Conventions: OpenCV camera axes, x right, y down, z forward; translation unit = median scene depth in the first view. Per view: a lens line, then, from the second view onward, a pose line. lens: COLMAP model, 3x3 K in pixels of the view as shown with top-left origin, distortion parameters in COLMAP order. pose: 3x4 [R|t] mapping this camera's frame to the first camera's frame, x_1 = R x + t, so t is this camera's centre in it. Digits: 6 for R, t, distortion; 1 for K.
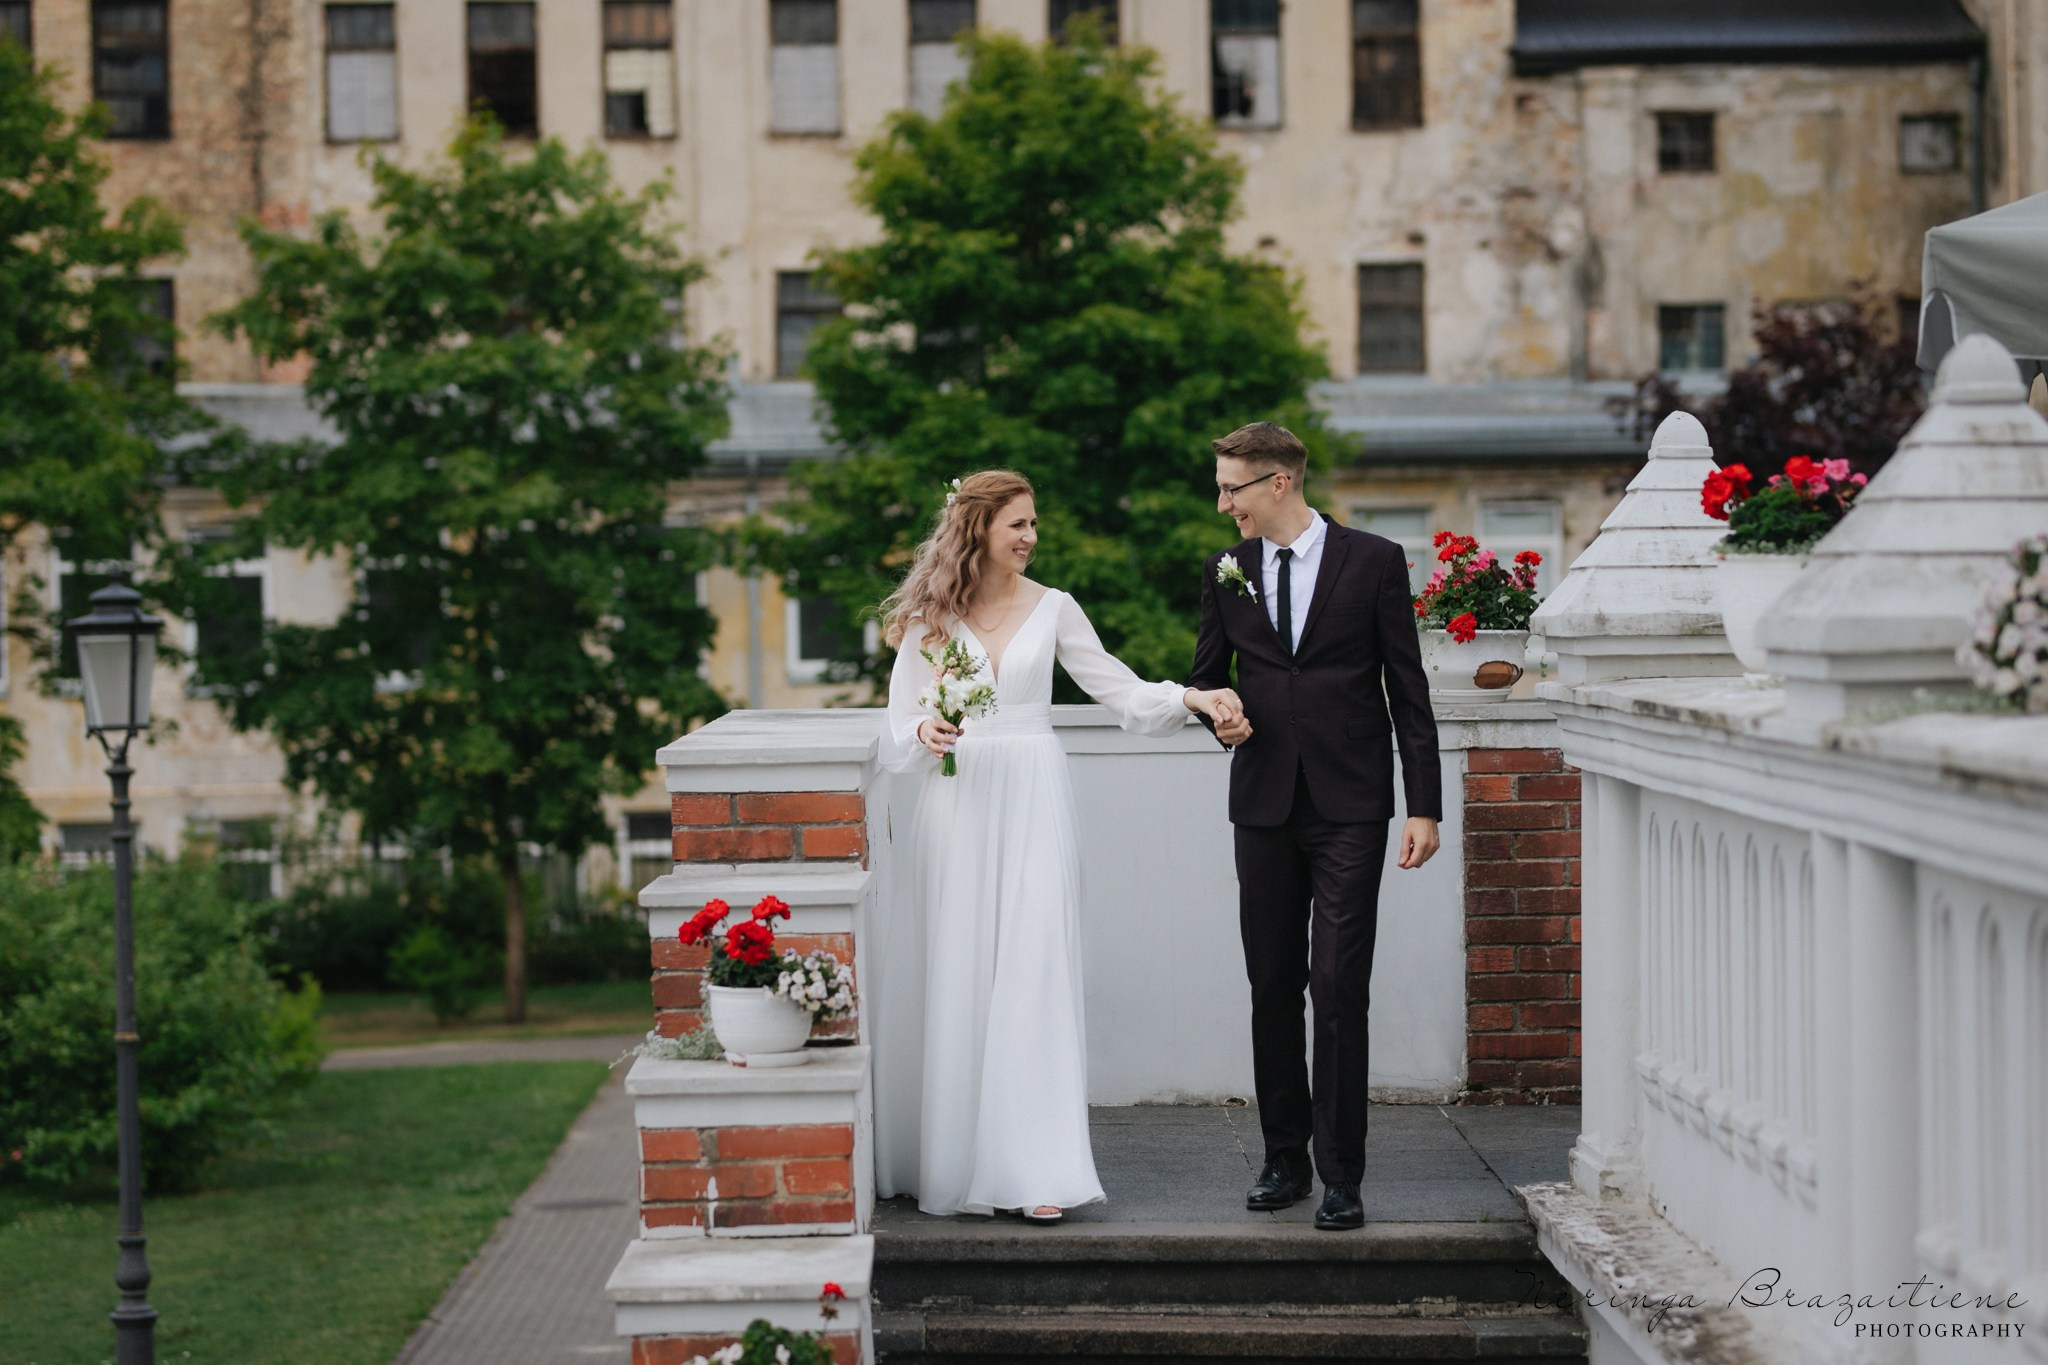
lens RADIAL K [[5011.0, 0, 1024.0], [0, 5011.0, 682.5], [0, 0, 1]] dist [-0.023804, -0.446722]
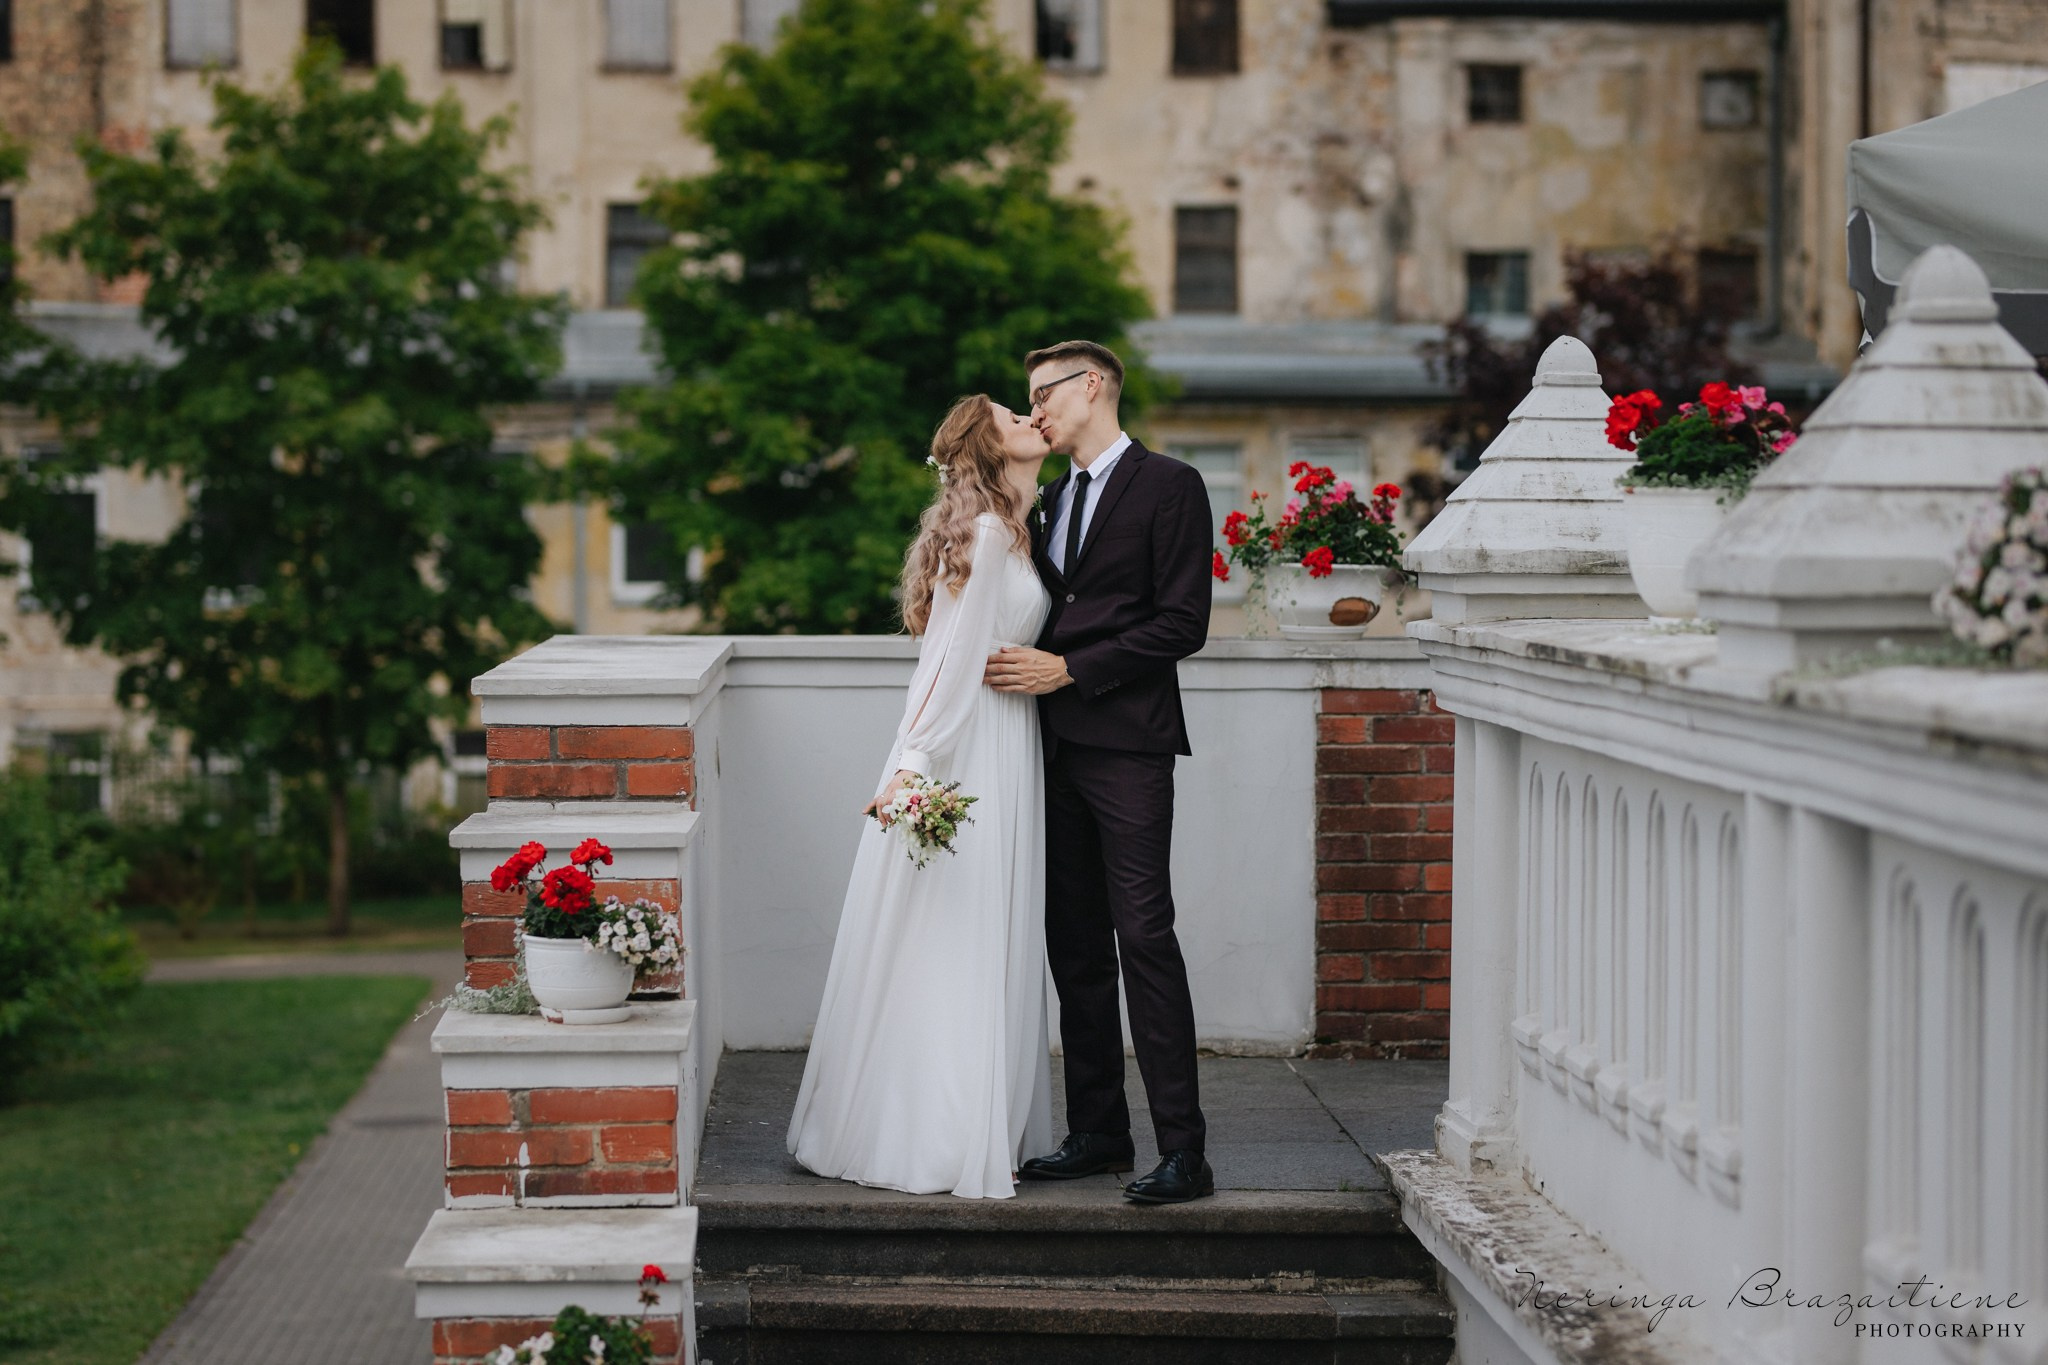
lens RADIAL K [[4781.9, 0, 1024.0], [0, 4781.9, 682.5], [0, 0, 1]] dist [-0.055793, 0.558384]
pose [[0.999121, 0.015390, 0.038998, -0.004209], [-0.015985, 0.999760, 0.015001, -0.000691], [-0.038758, -0.015612, 0.999127, 0.086110]]
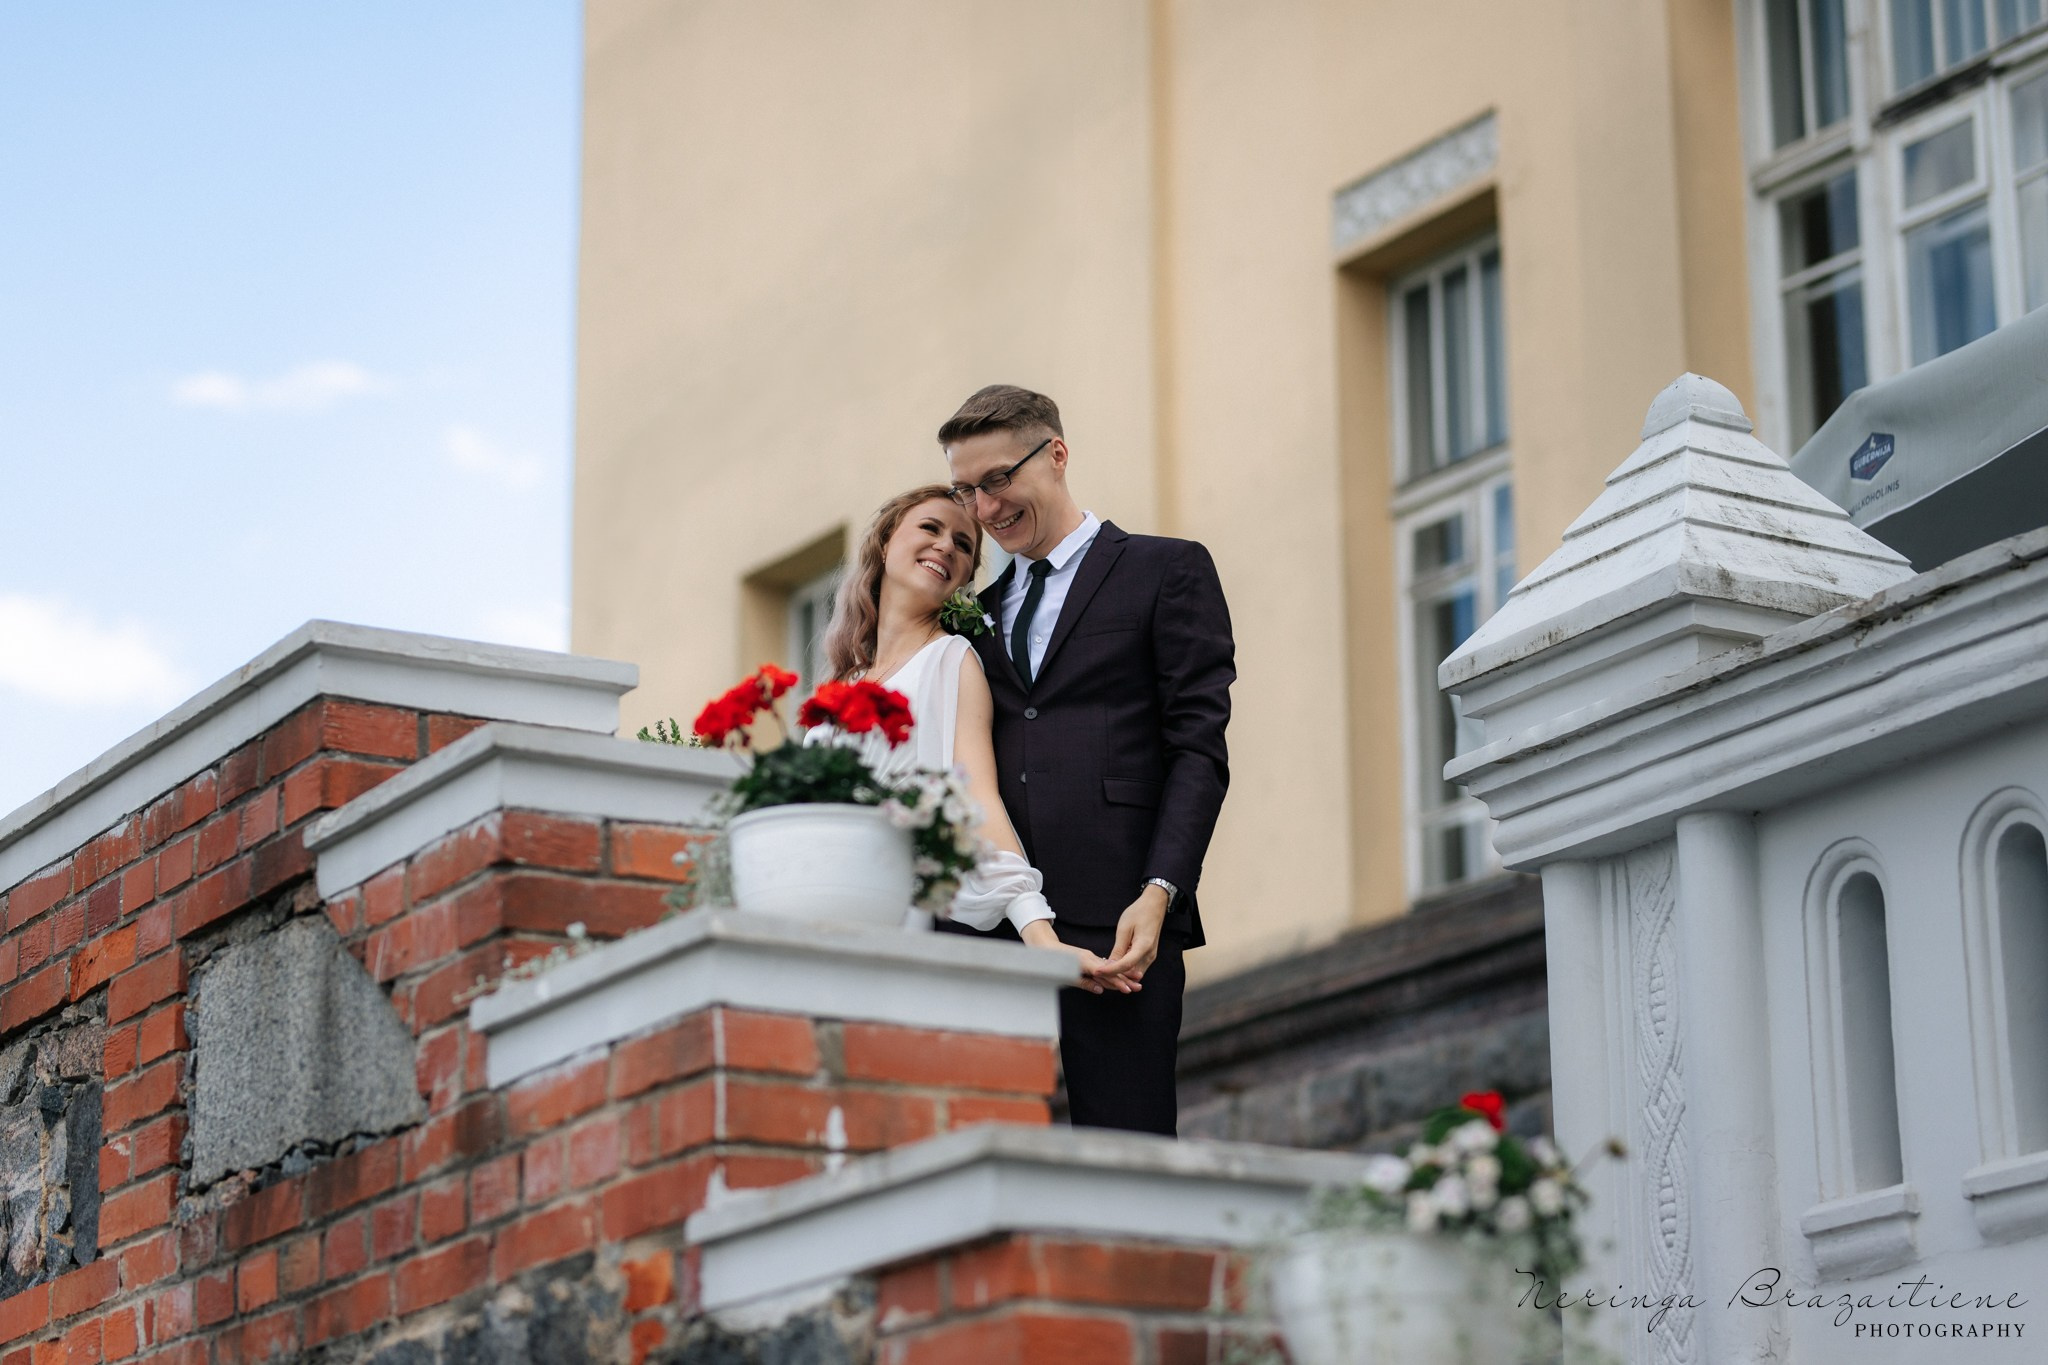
lens RADIAL K [[4781.9, 0, 1024.0], [0, 4781.9, 682.5], [0, 0, 1]] dist [-0.055793, 0.558384]
pose [[0.863433, 0.145576, 0.483003, -0.223863], [0.004096, 0.955403, -0.295278, 0.154254], [-0.504448, 0.256931, 0.824330, 0.409879]]
